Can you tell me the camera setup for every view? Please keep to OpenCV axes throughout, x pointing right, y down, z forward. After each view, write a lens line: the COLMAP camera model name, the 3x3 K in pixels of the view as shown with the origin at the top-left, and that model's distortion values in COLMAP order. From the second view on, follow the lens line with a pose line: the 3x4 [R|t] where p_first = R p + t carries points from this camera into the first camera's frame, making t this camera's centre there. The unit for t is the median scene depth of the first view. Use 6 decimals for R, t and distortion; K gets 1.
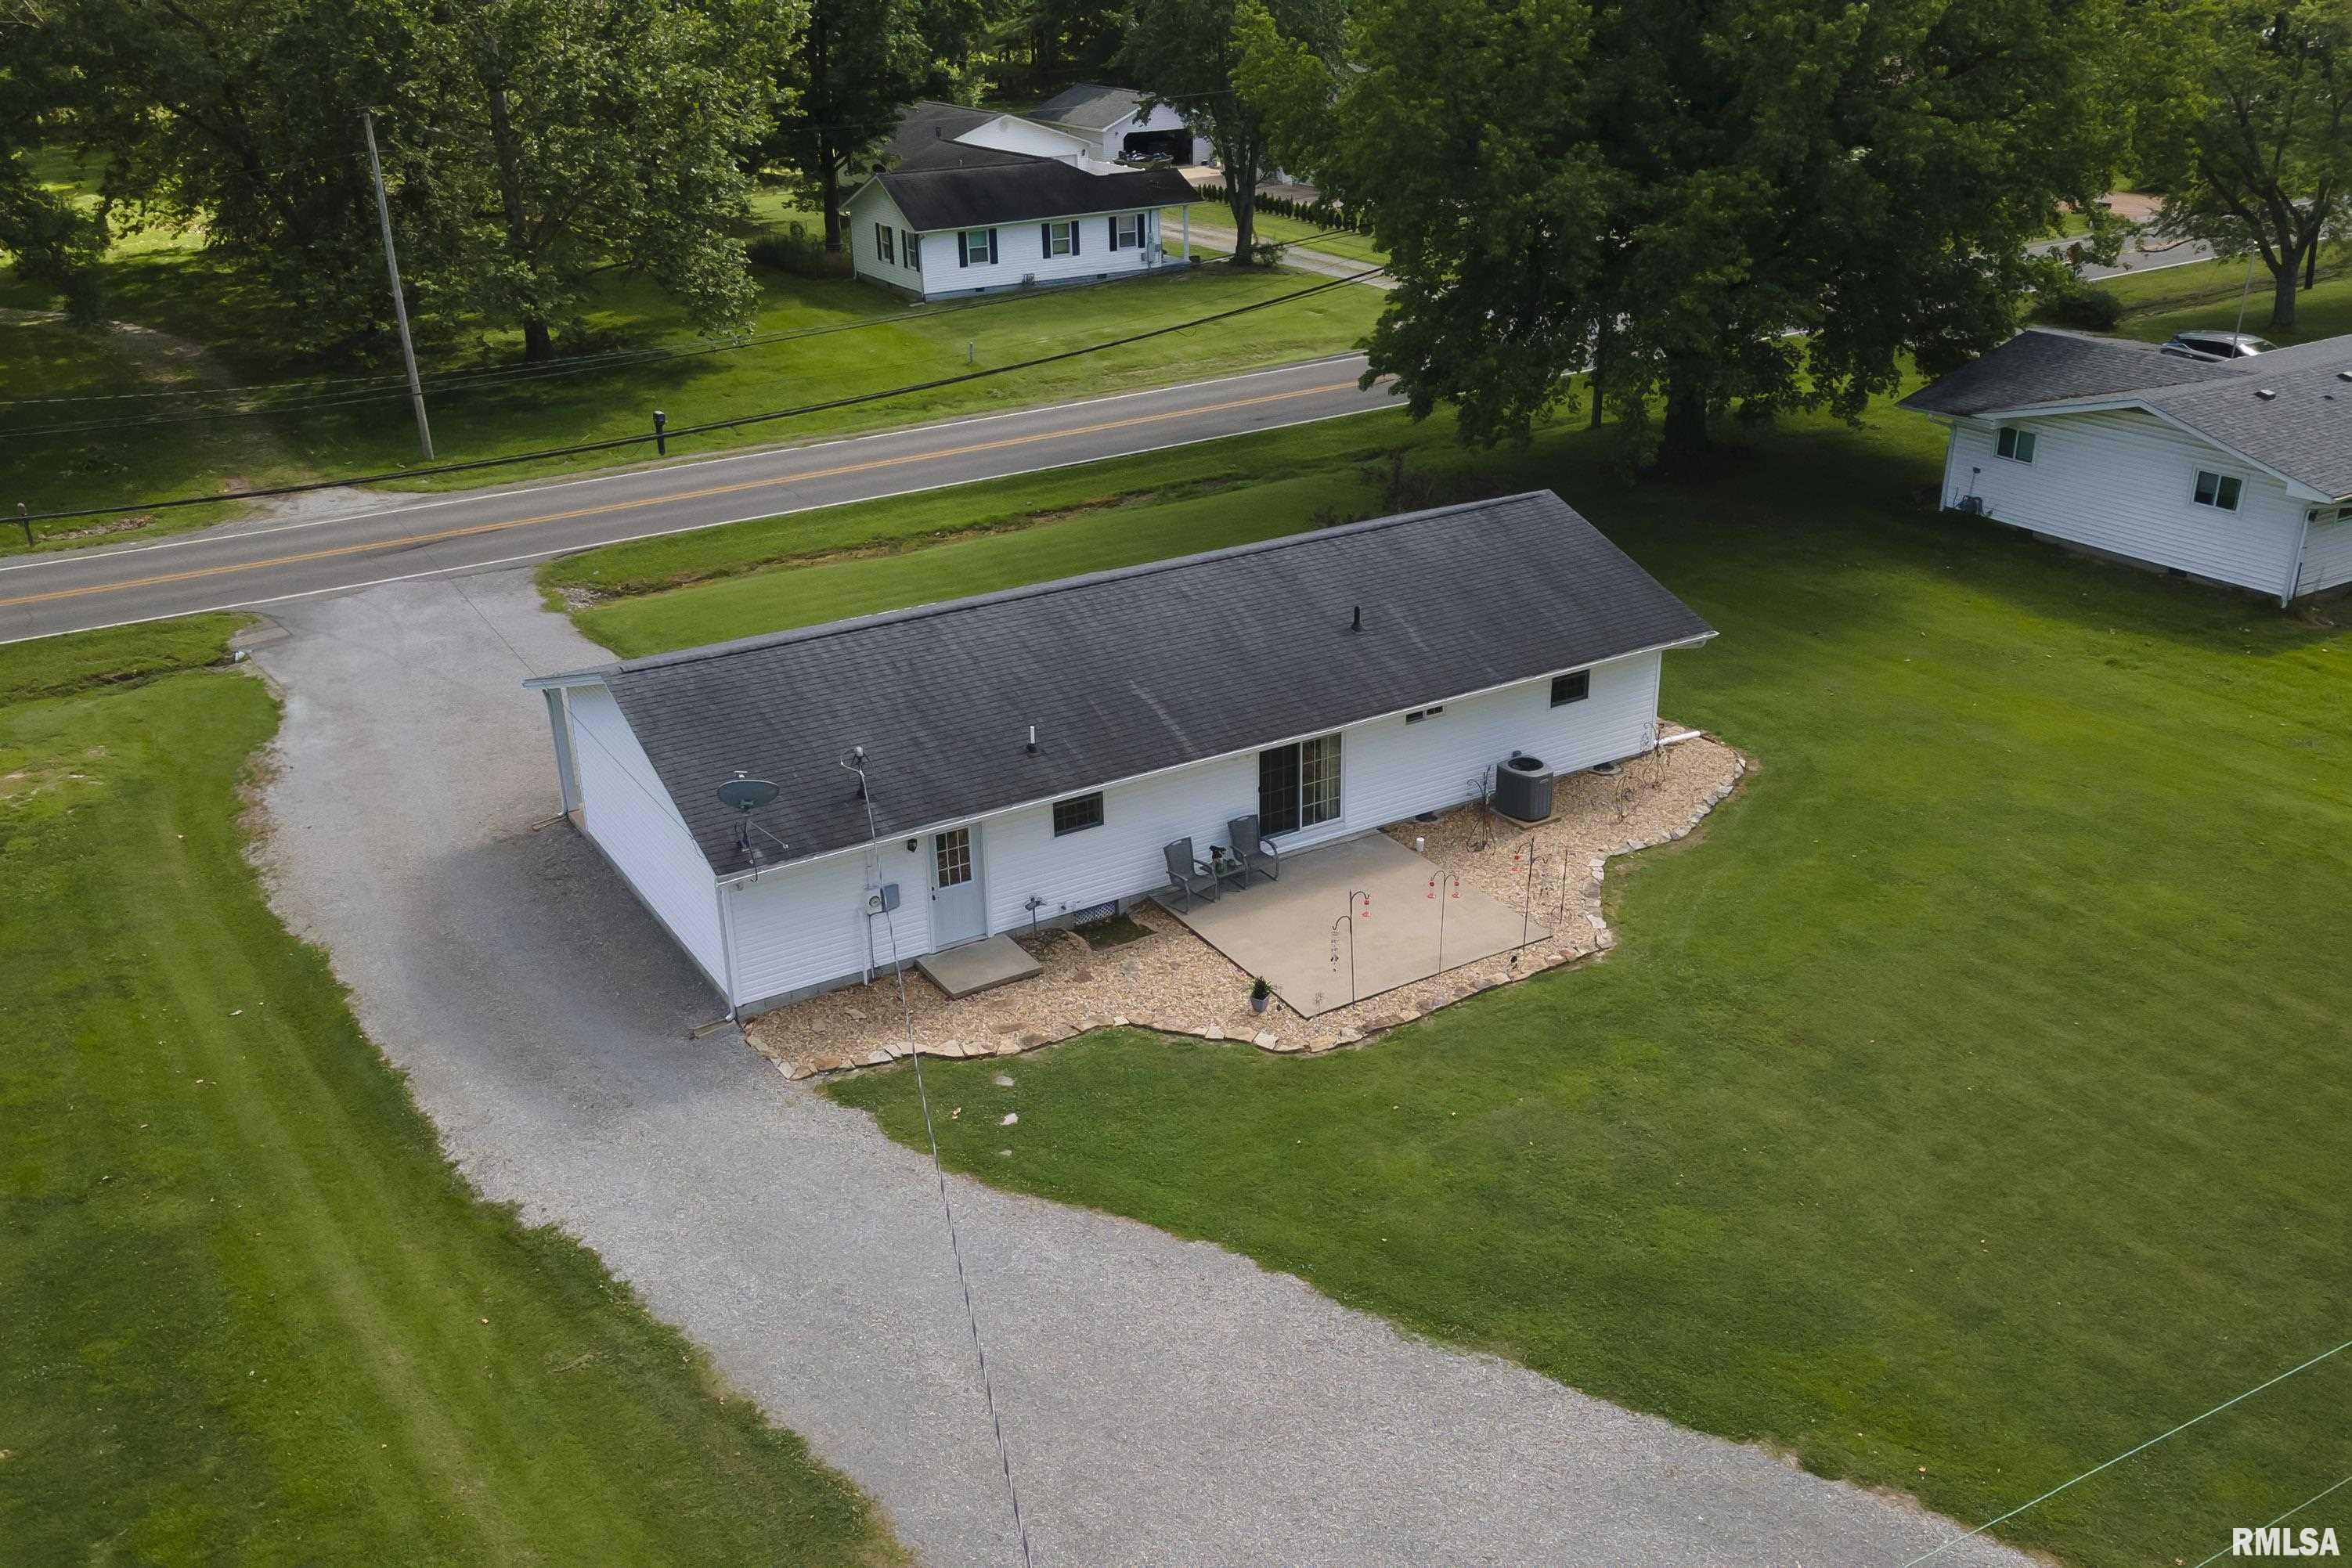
lens RADIAL K [[2071.9, 0, 1184.5], [0, 2071.9, 774.8], [0, 0, 1]] dist [0.037931, -0.001971]
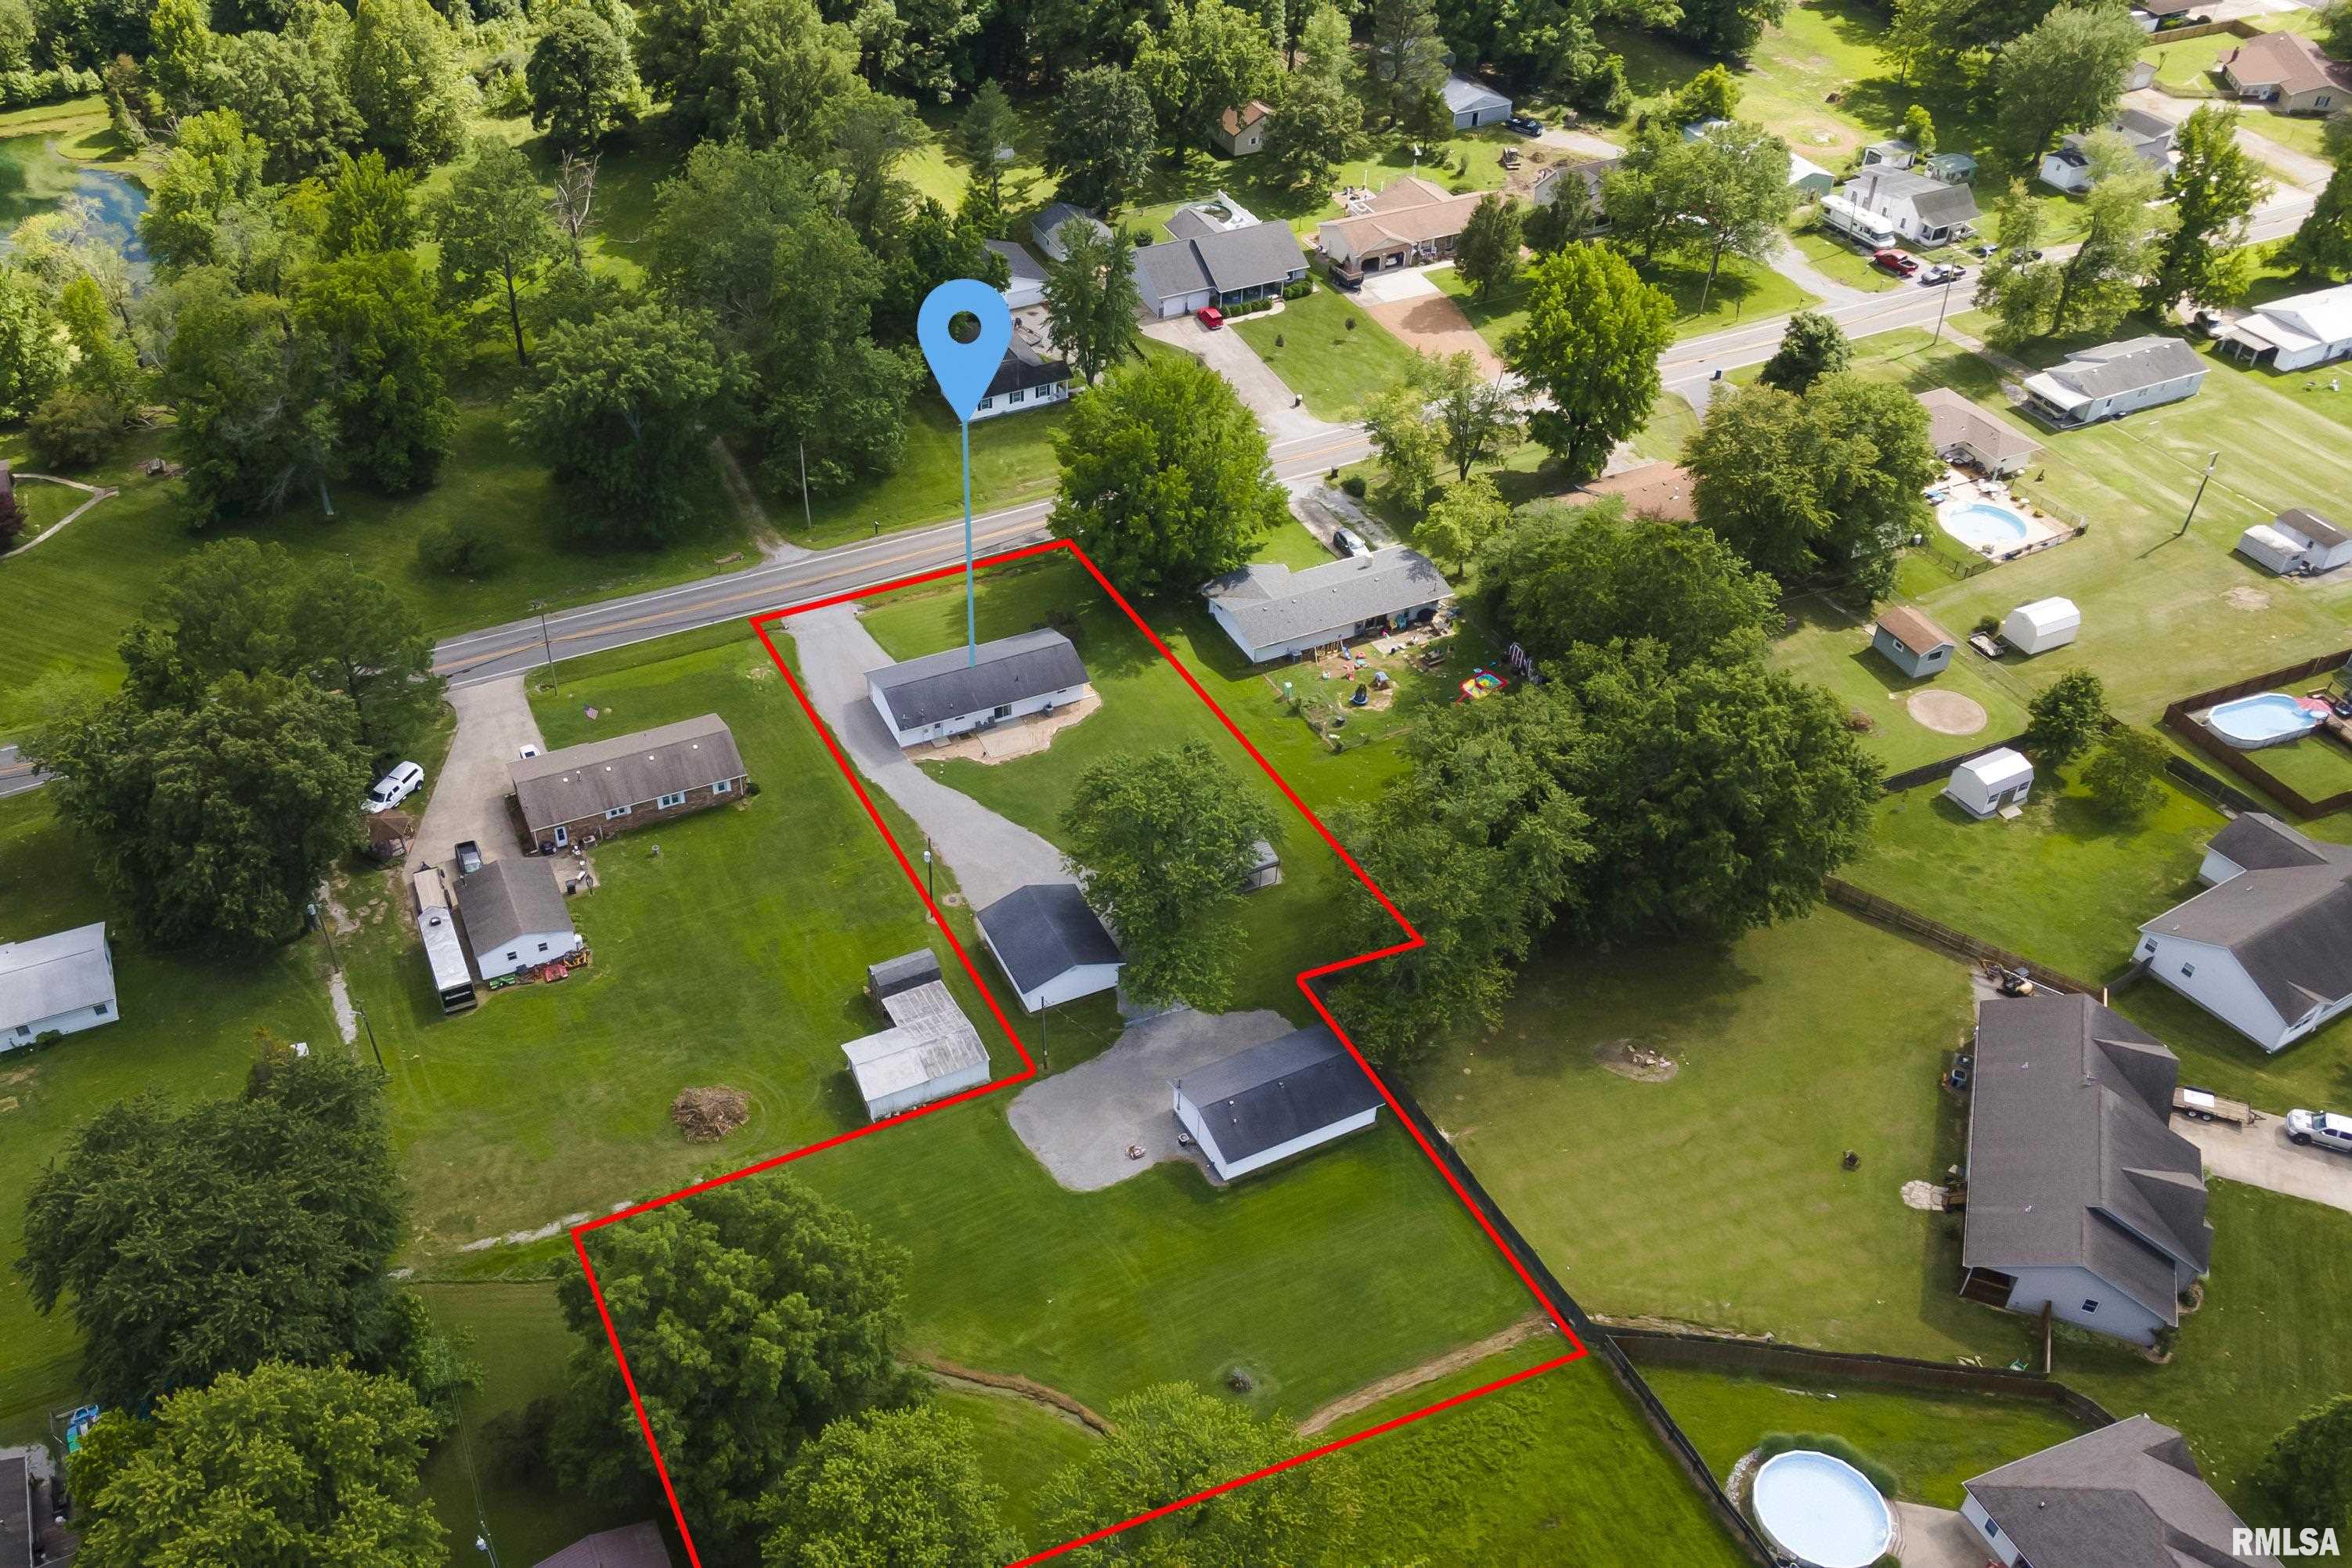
lens RADIAL K [[2071.9, 0, 1161.8], [0, 2071.9, 782.9], [0, 0, 1]] dist [0.037931, -0.001971]
pose [[0.993789, 0.106307, -0.032883, 0.726855], [-0.092619, 0.954012, 0.285102, -1.524508], [0.061679, -0.280286, 0.957933, -4.616543]]
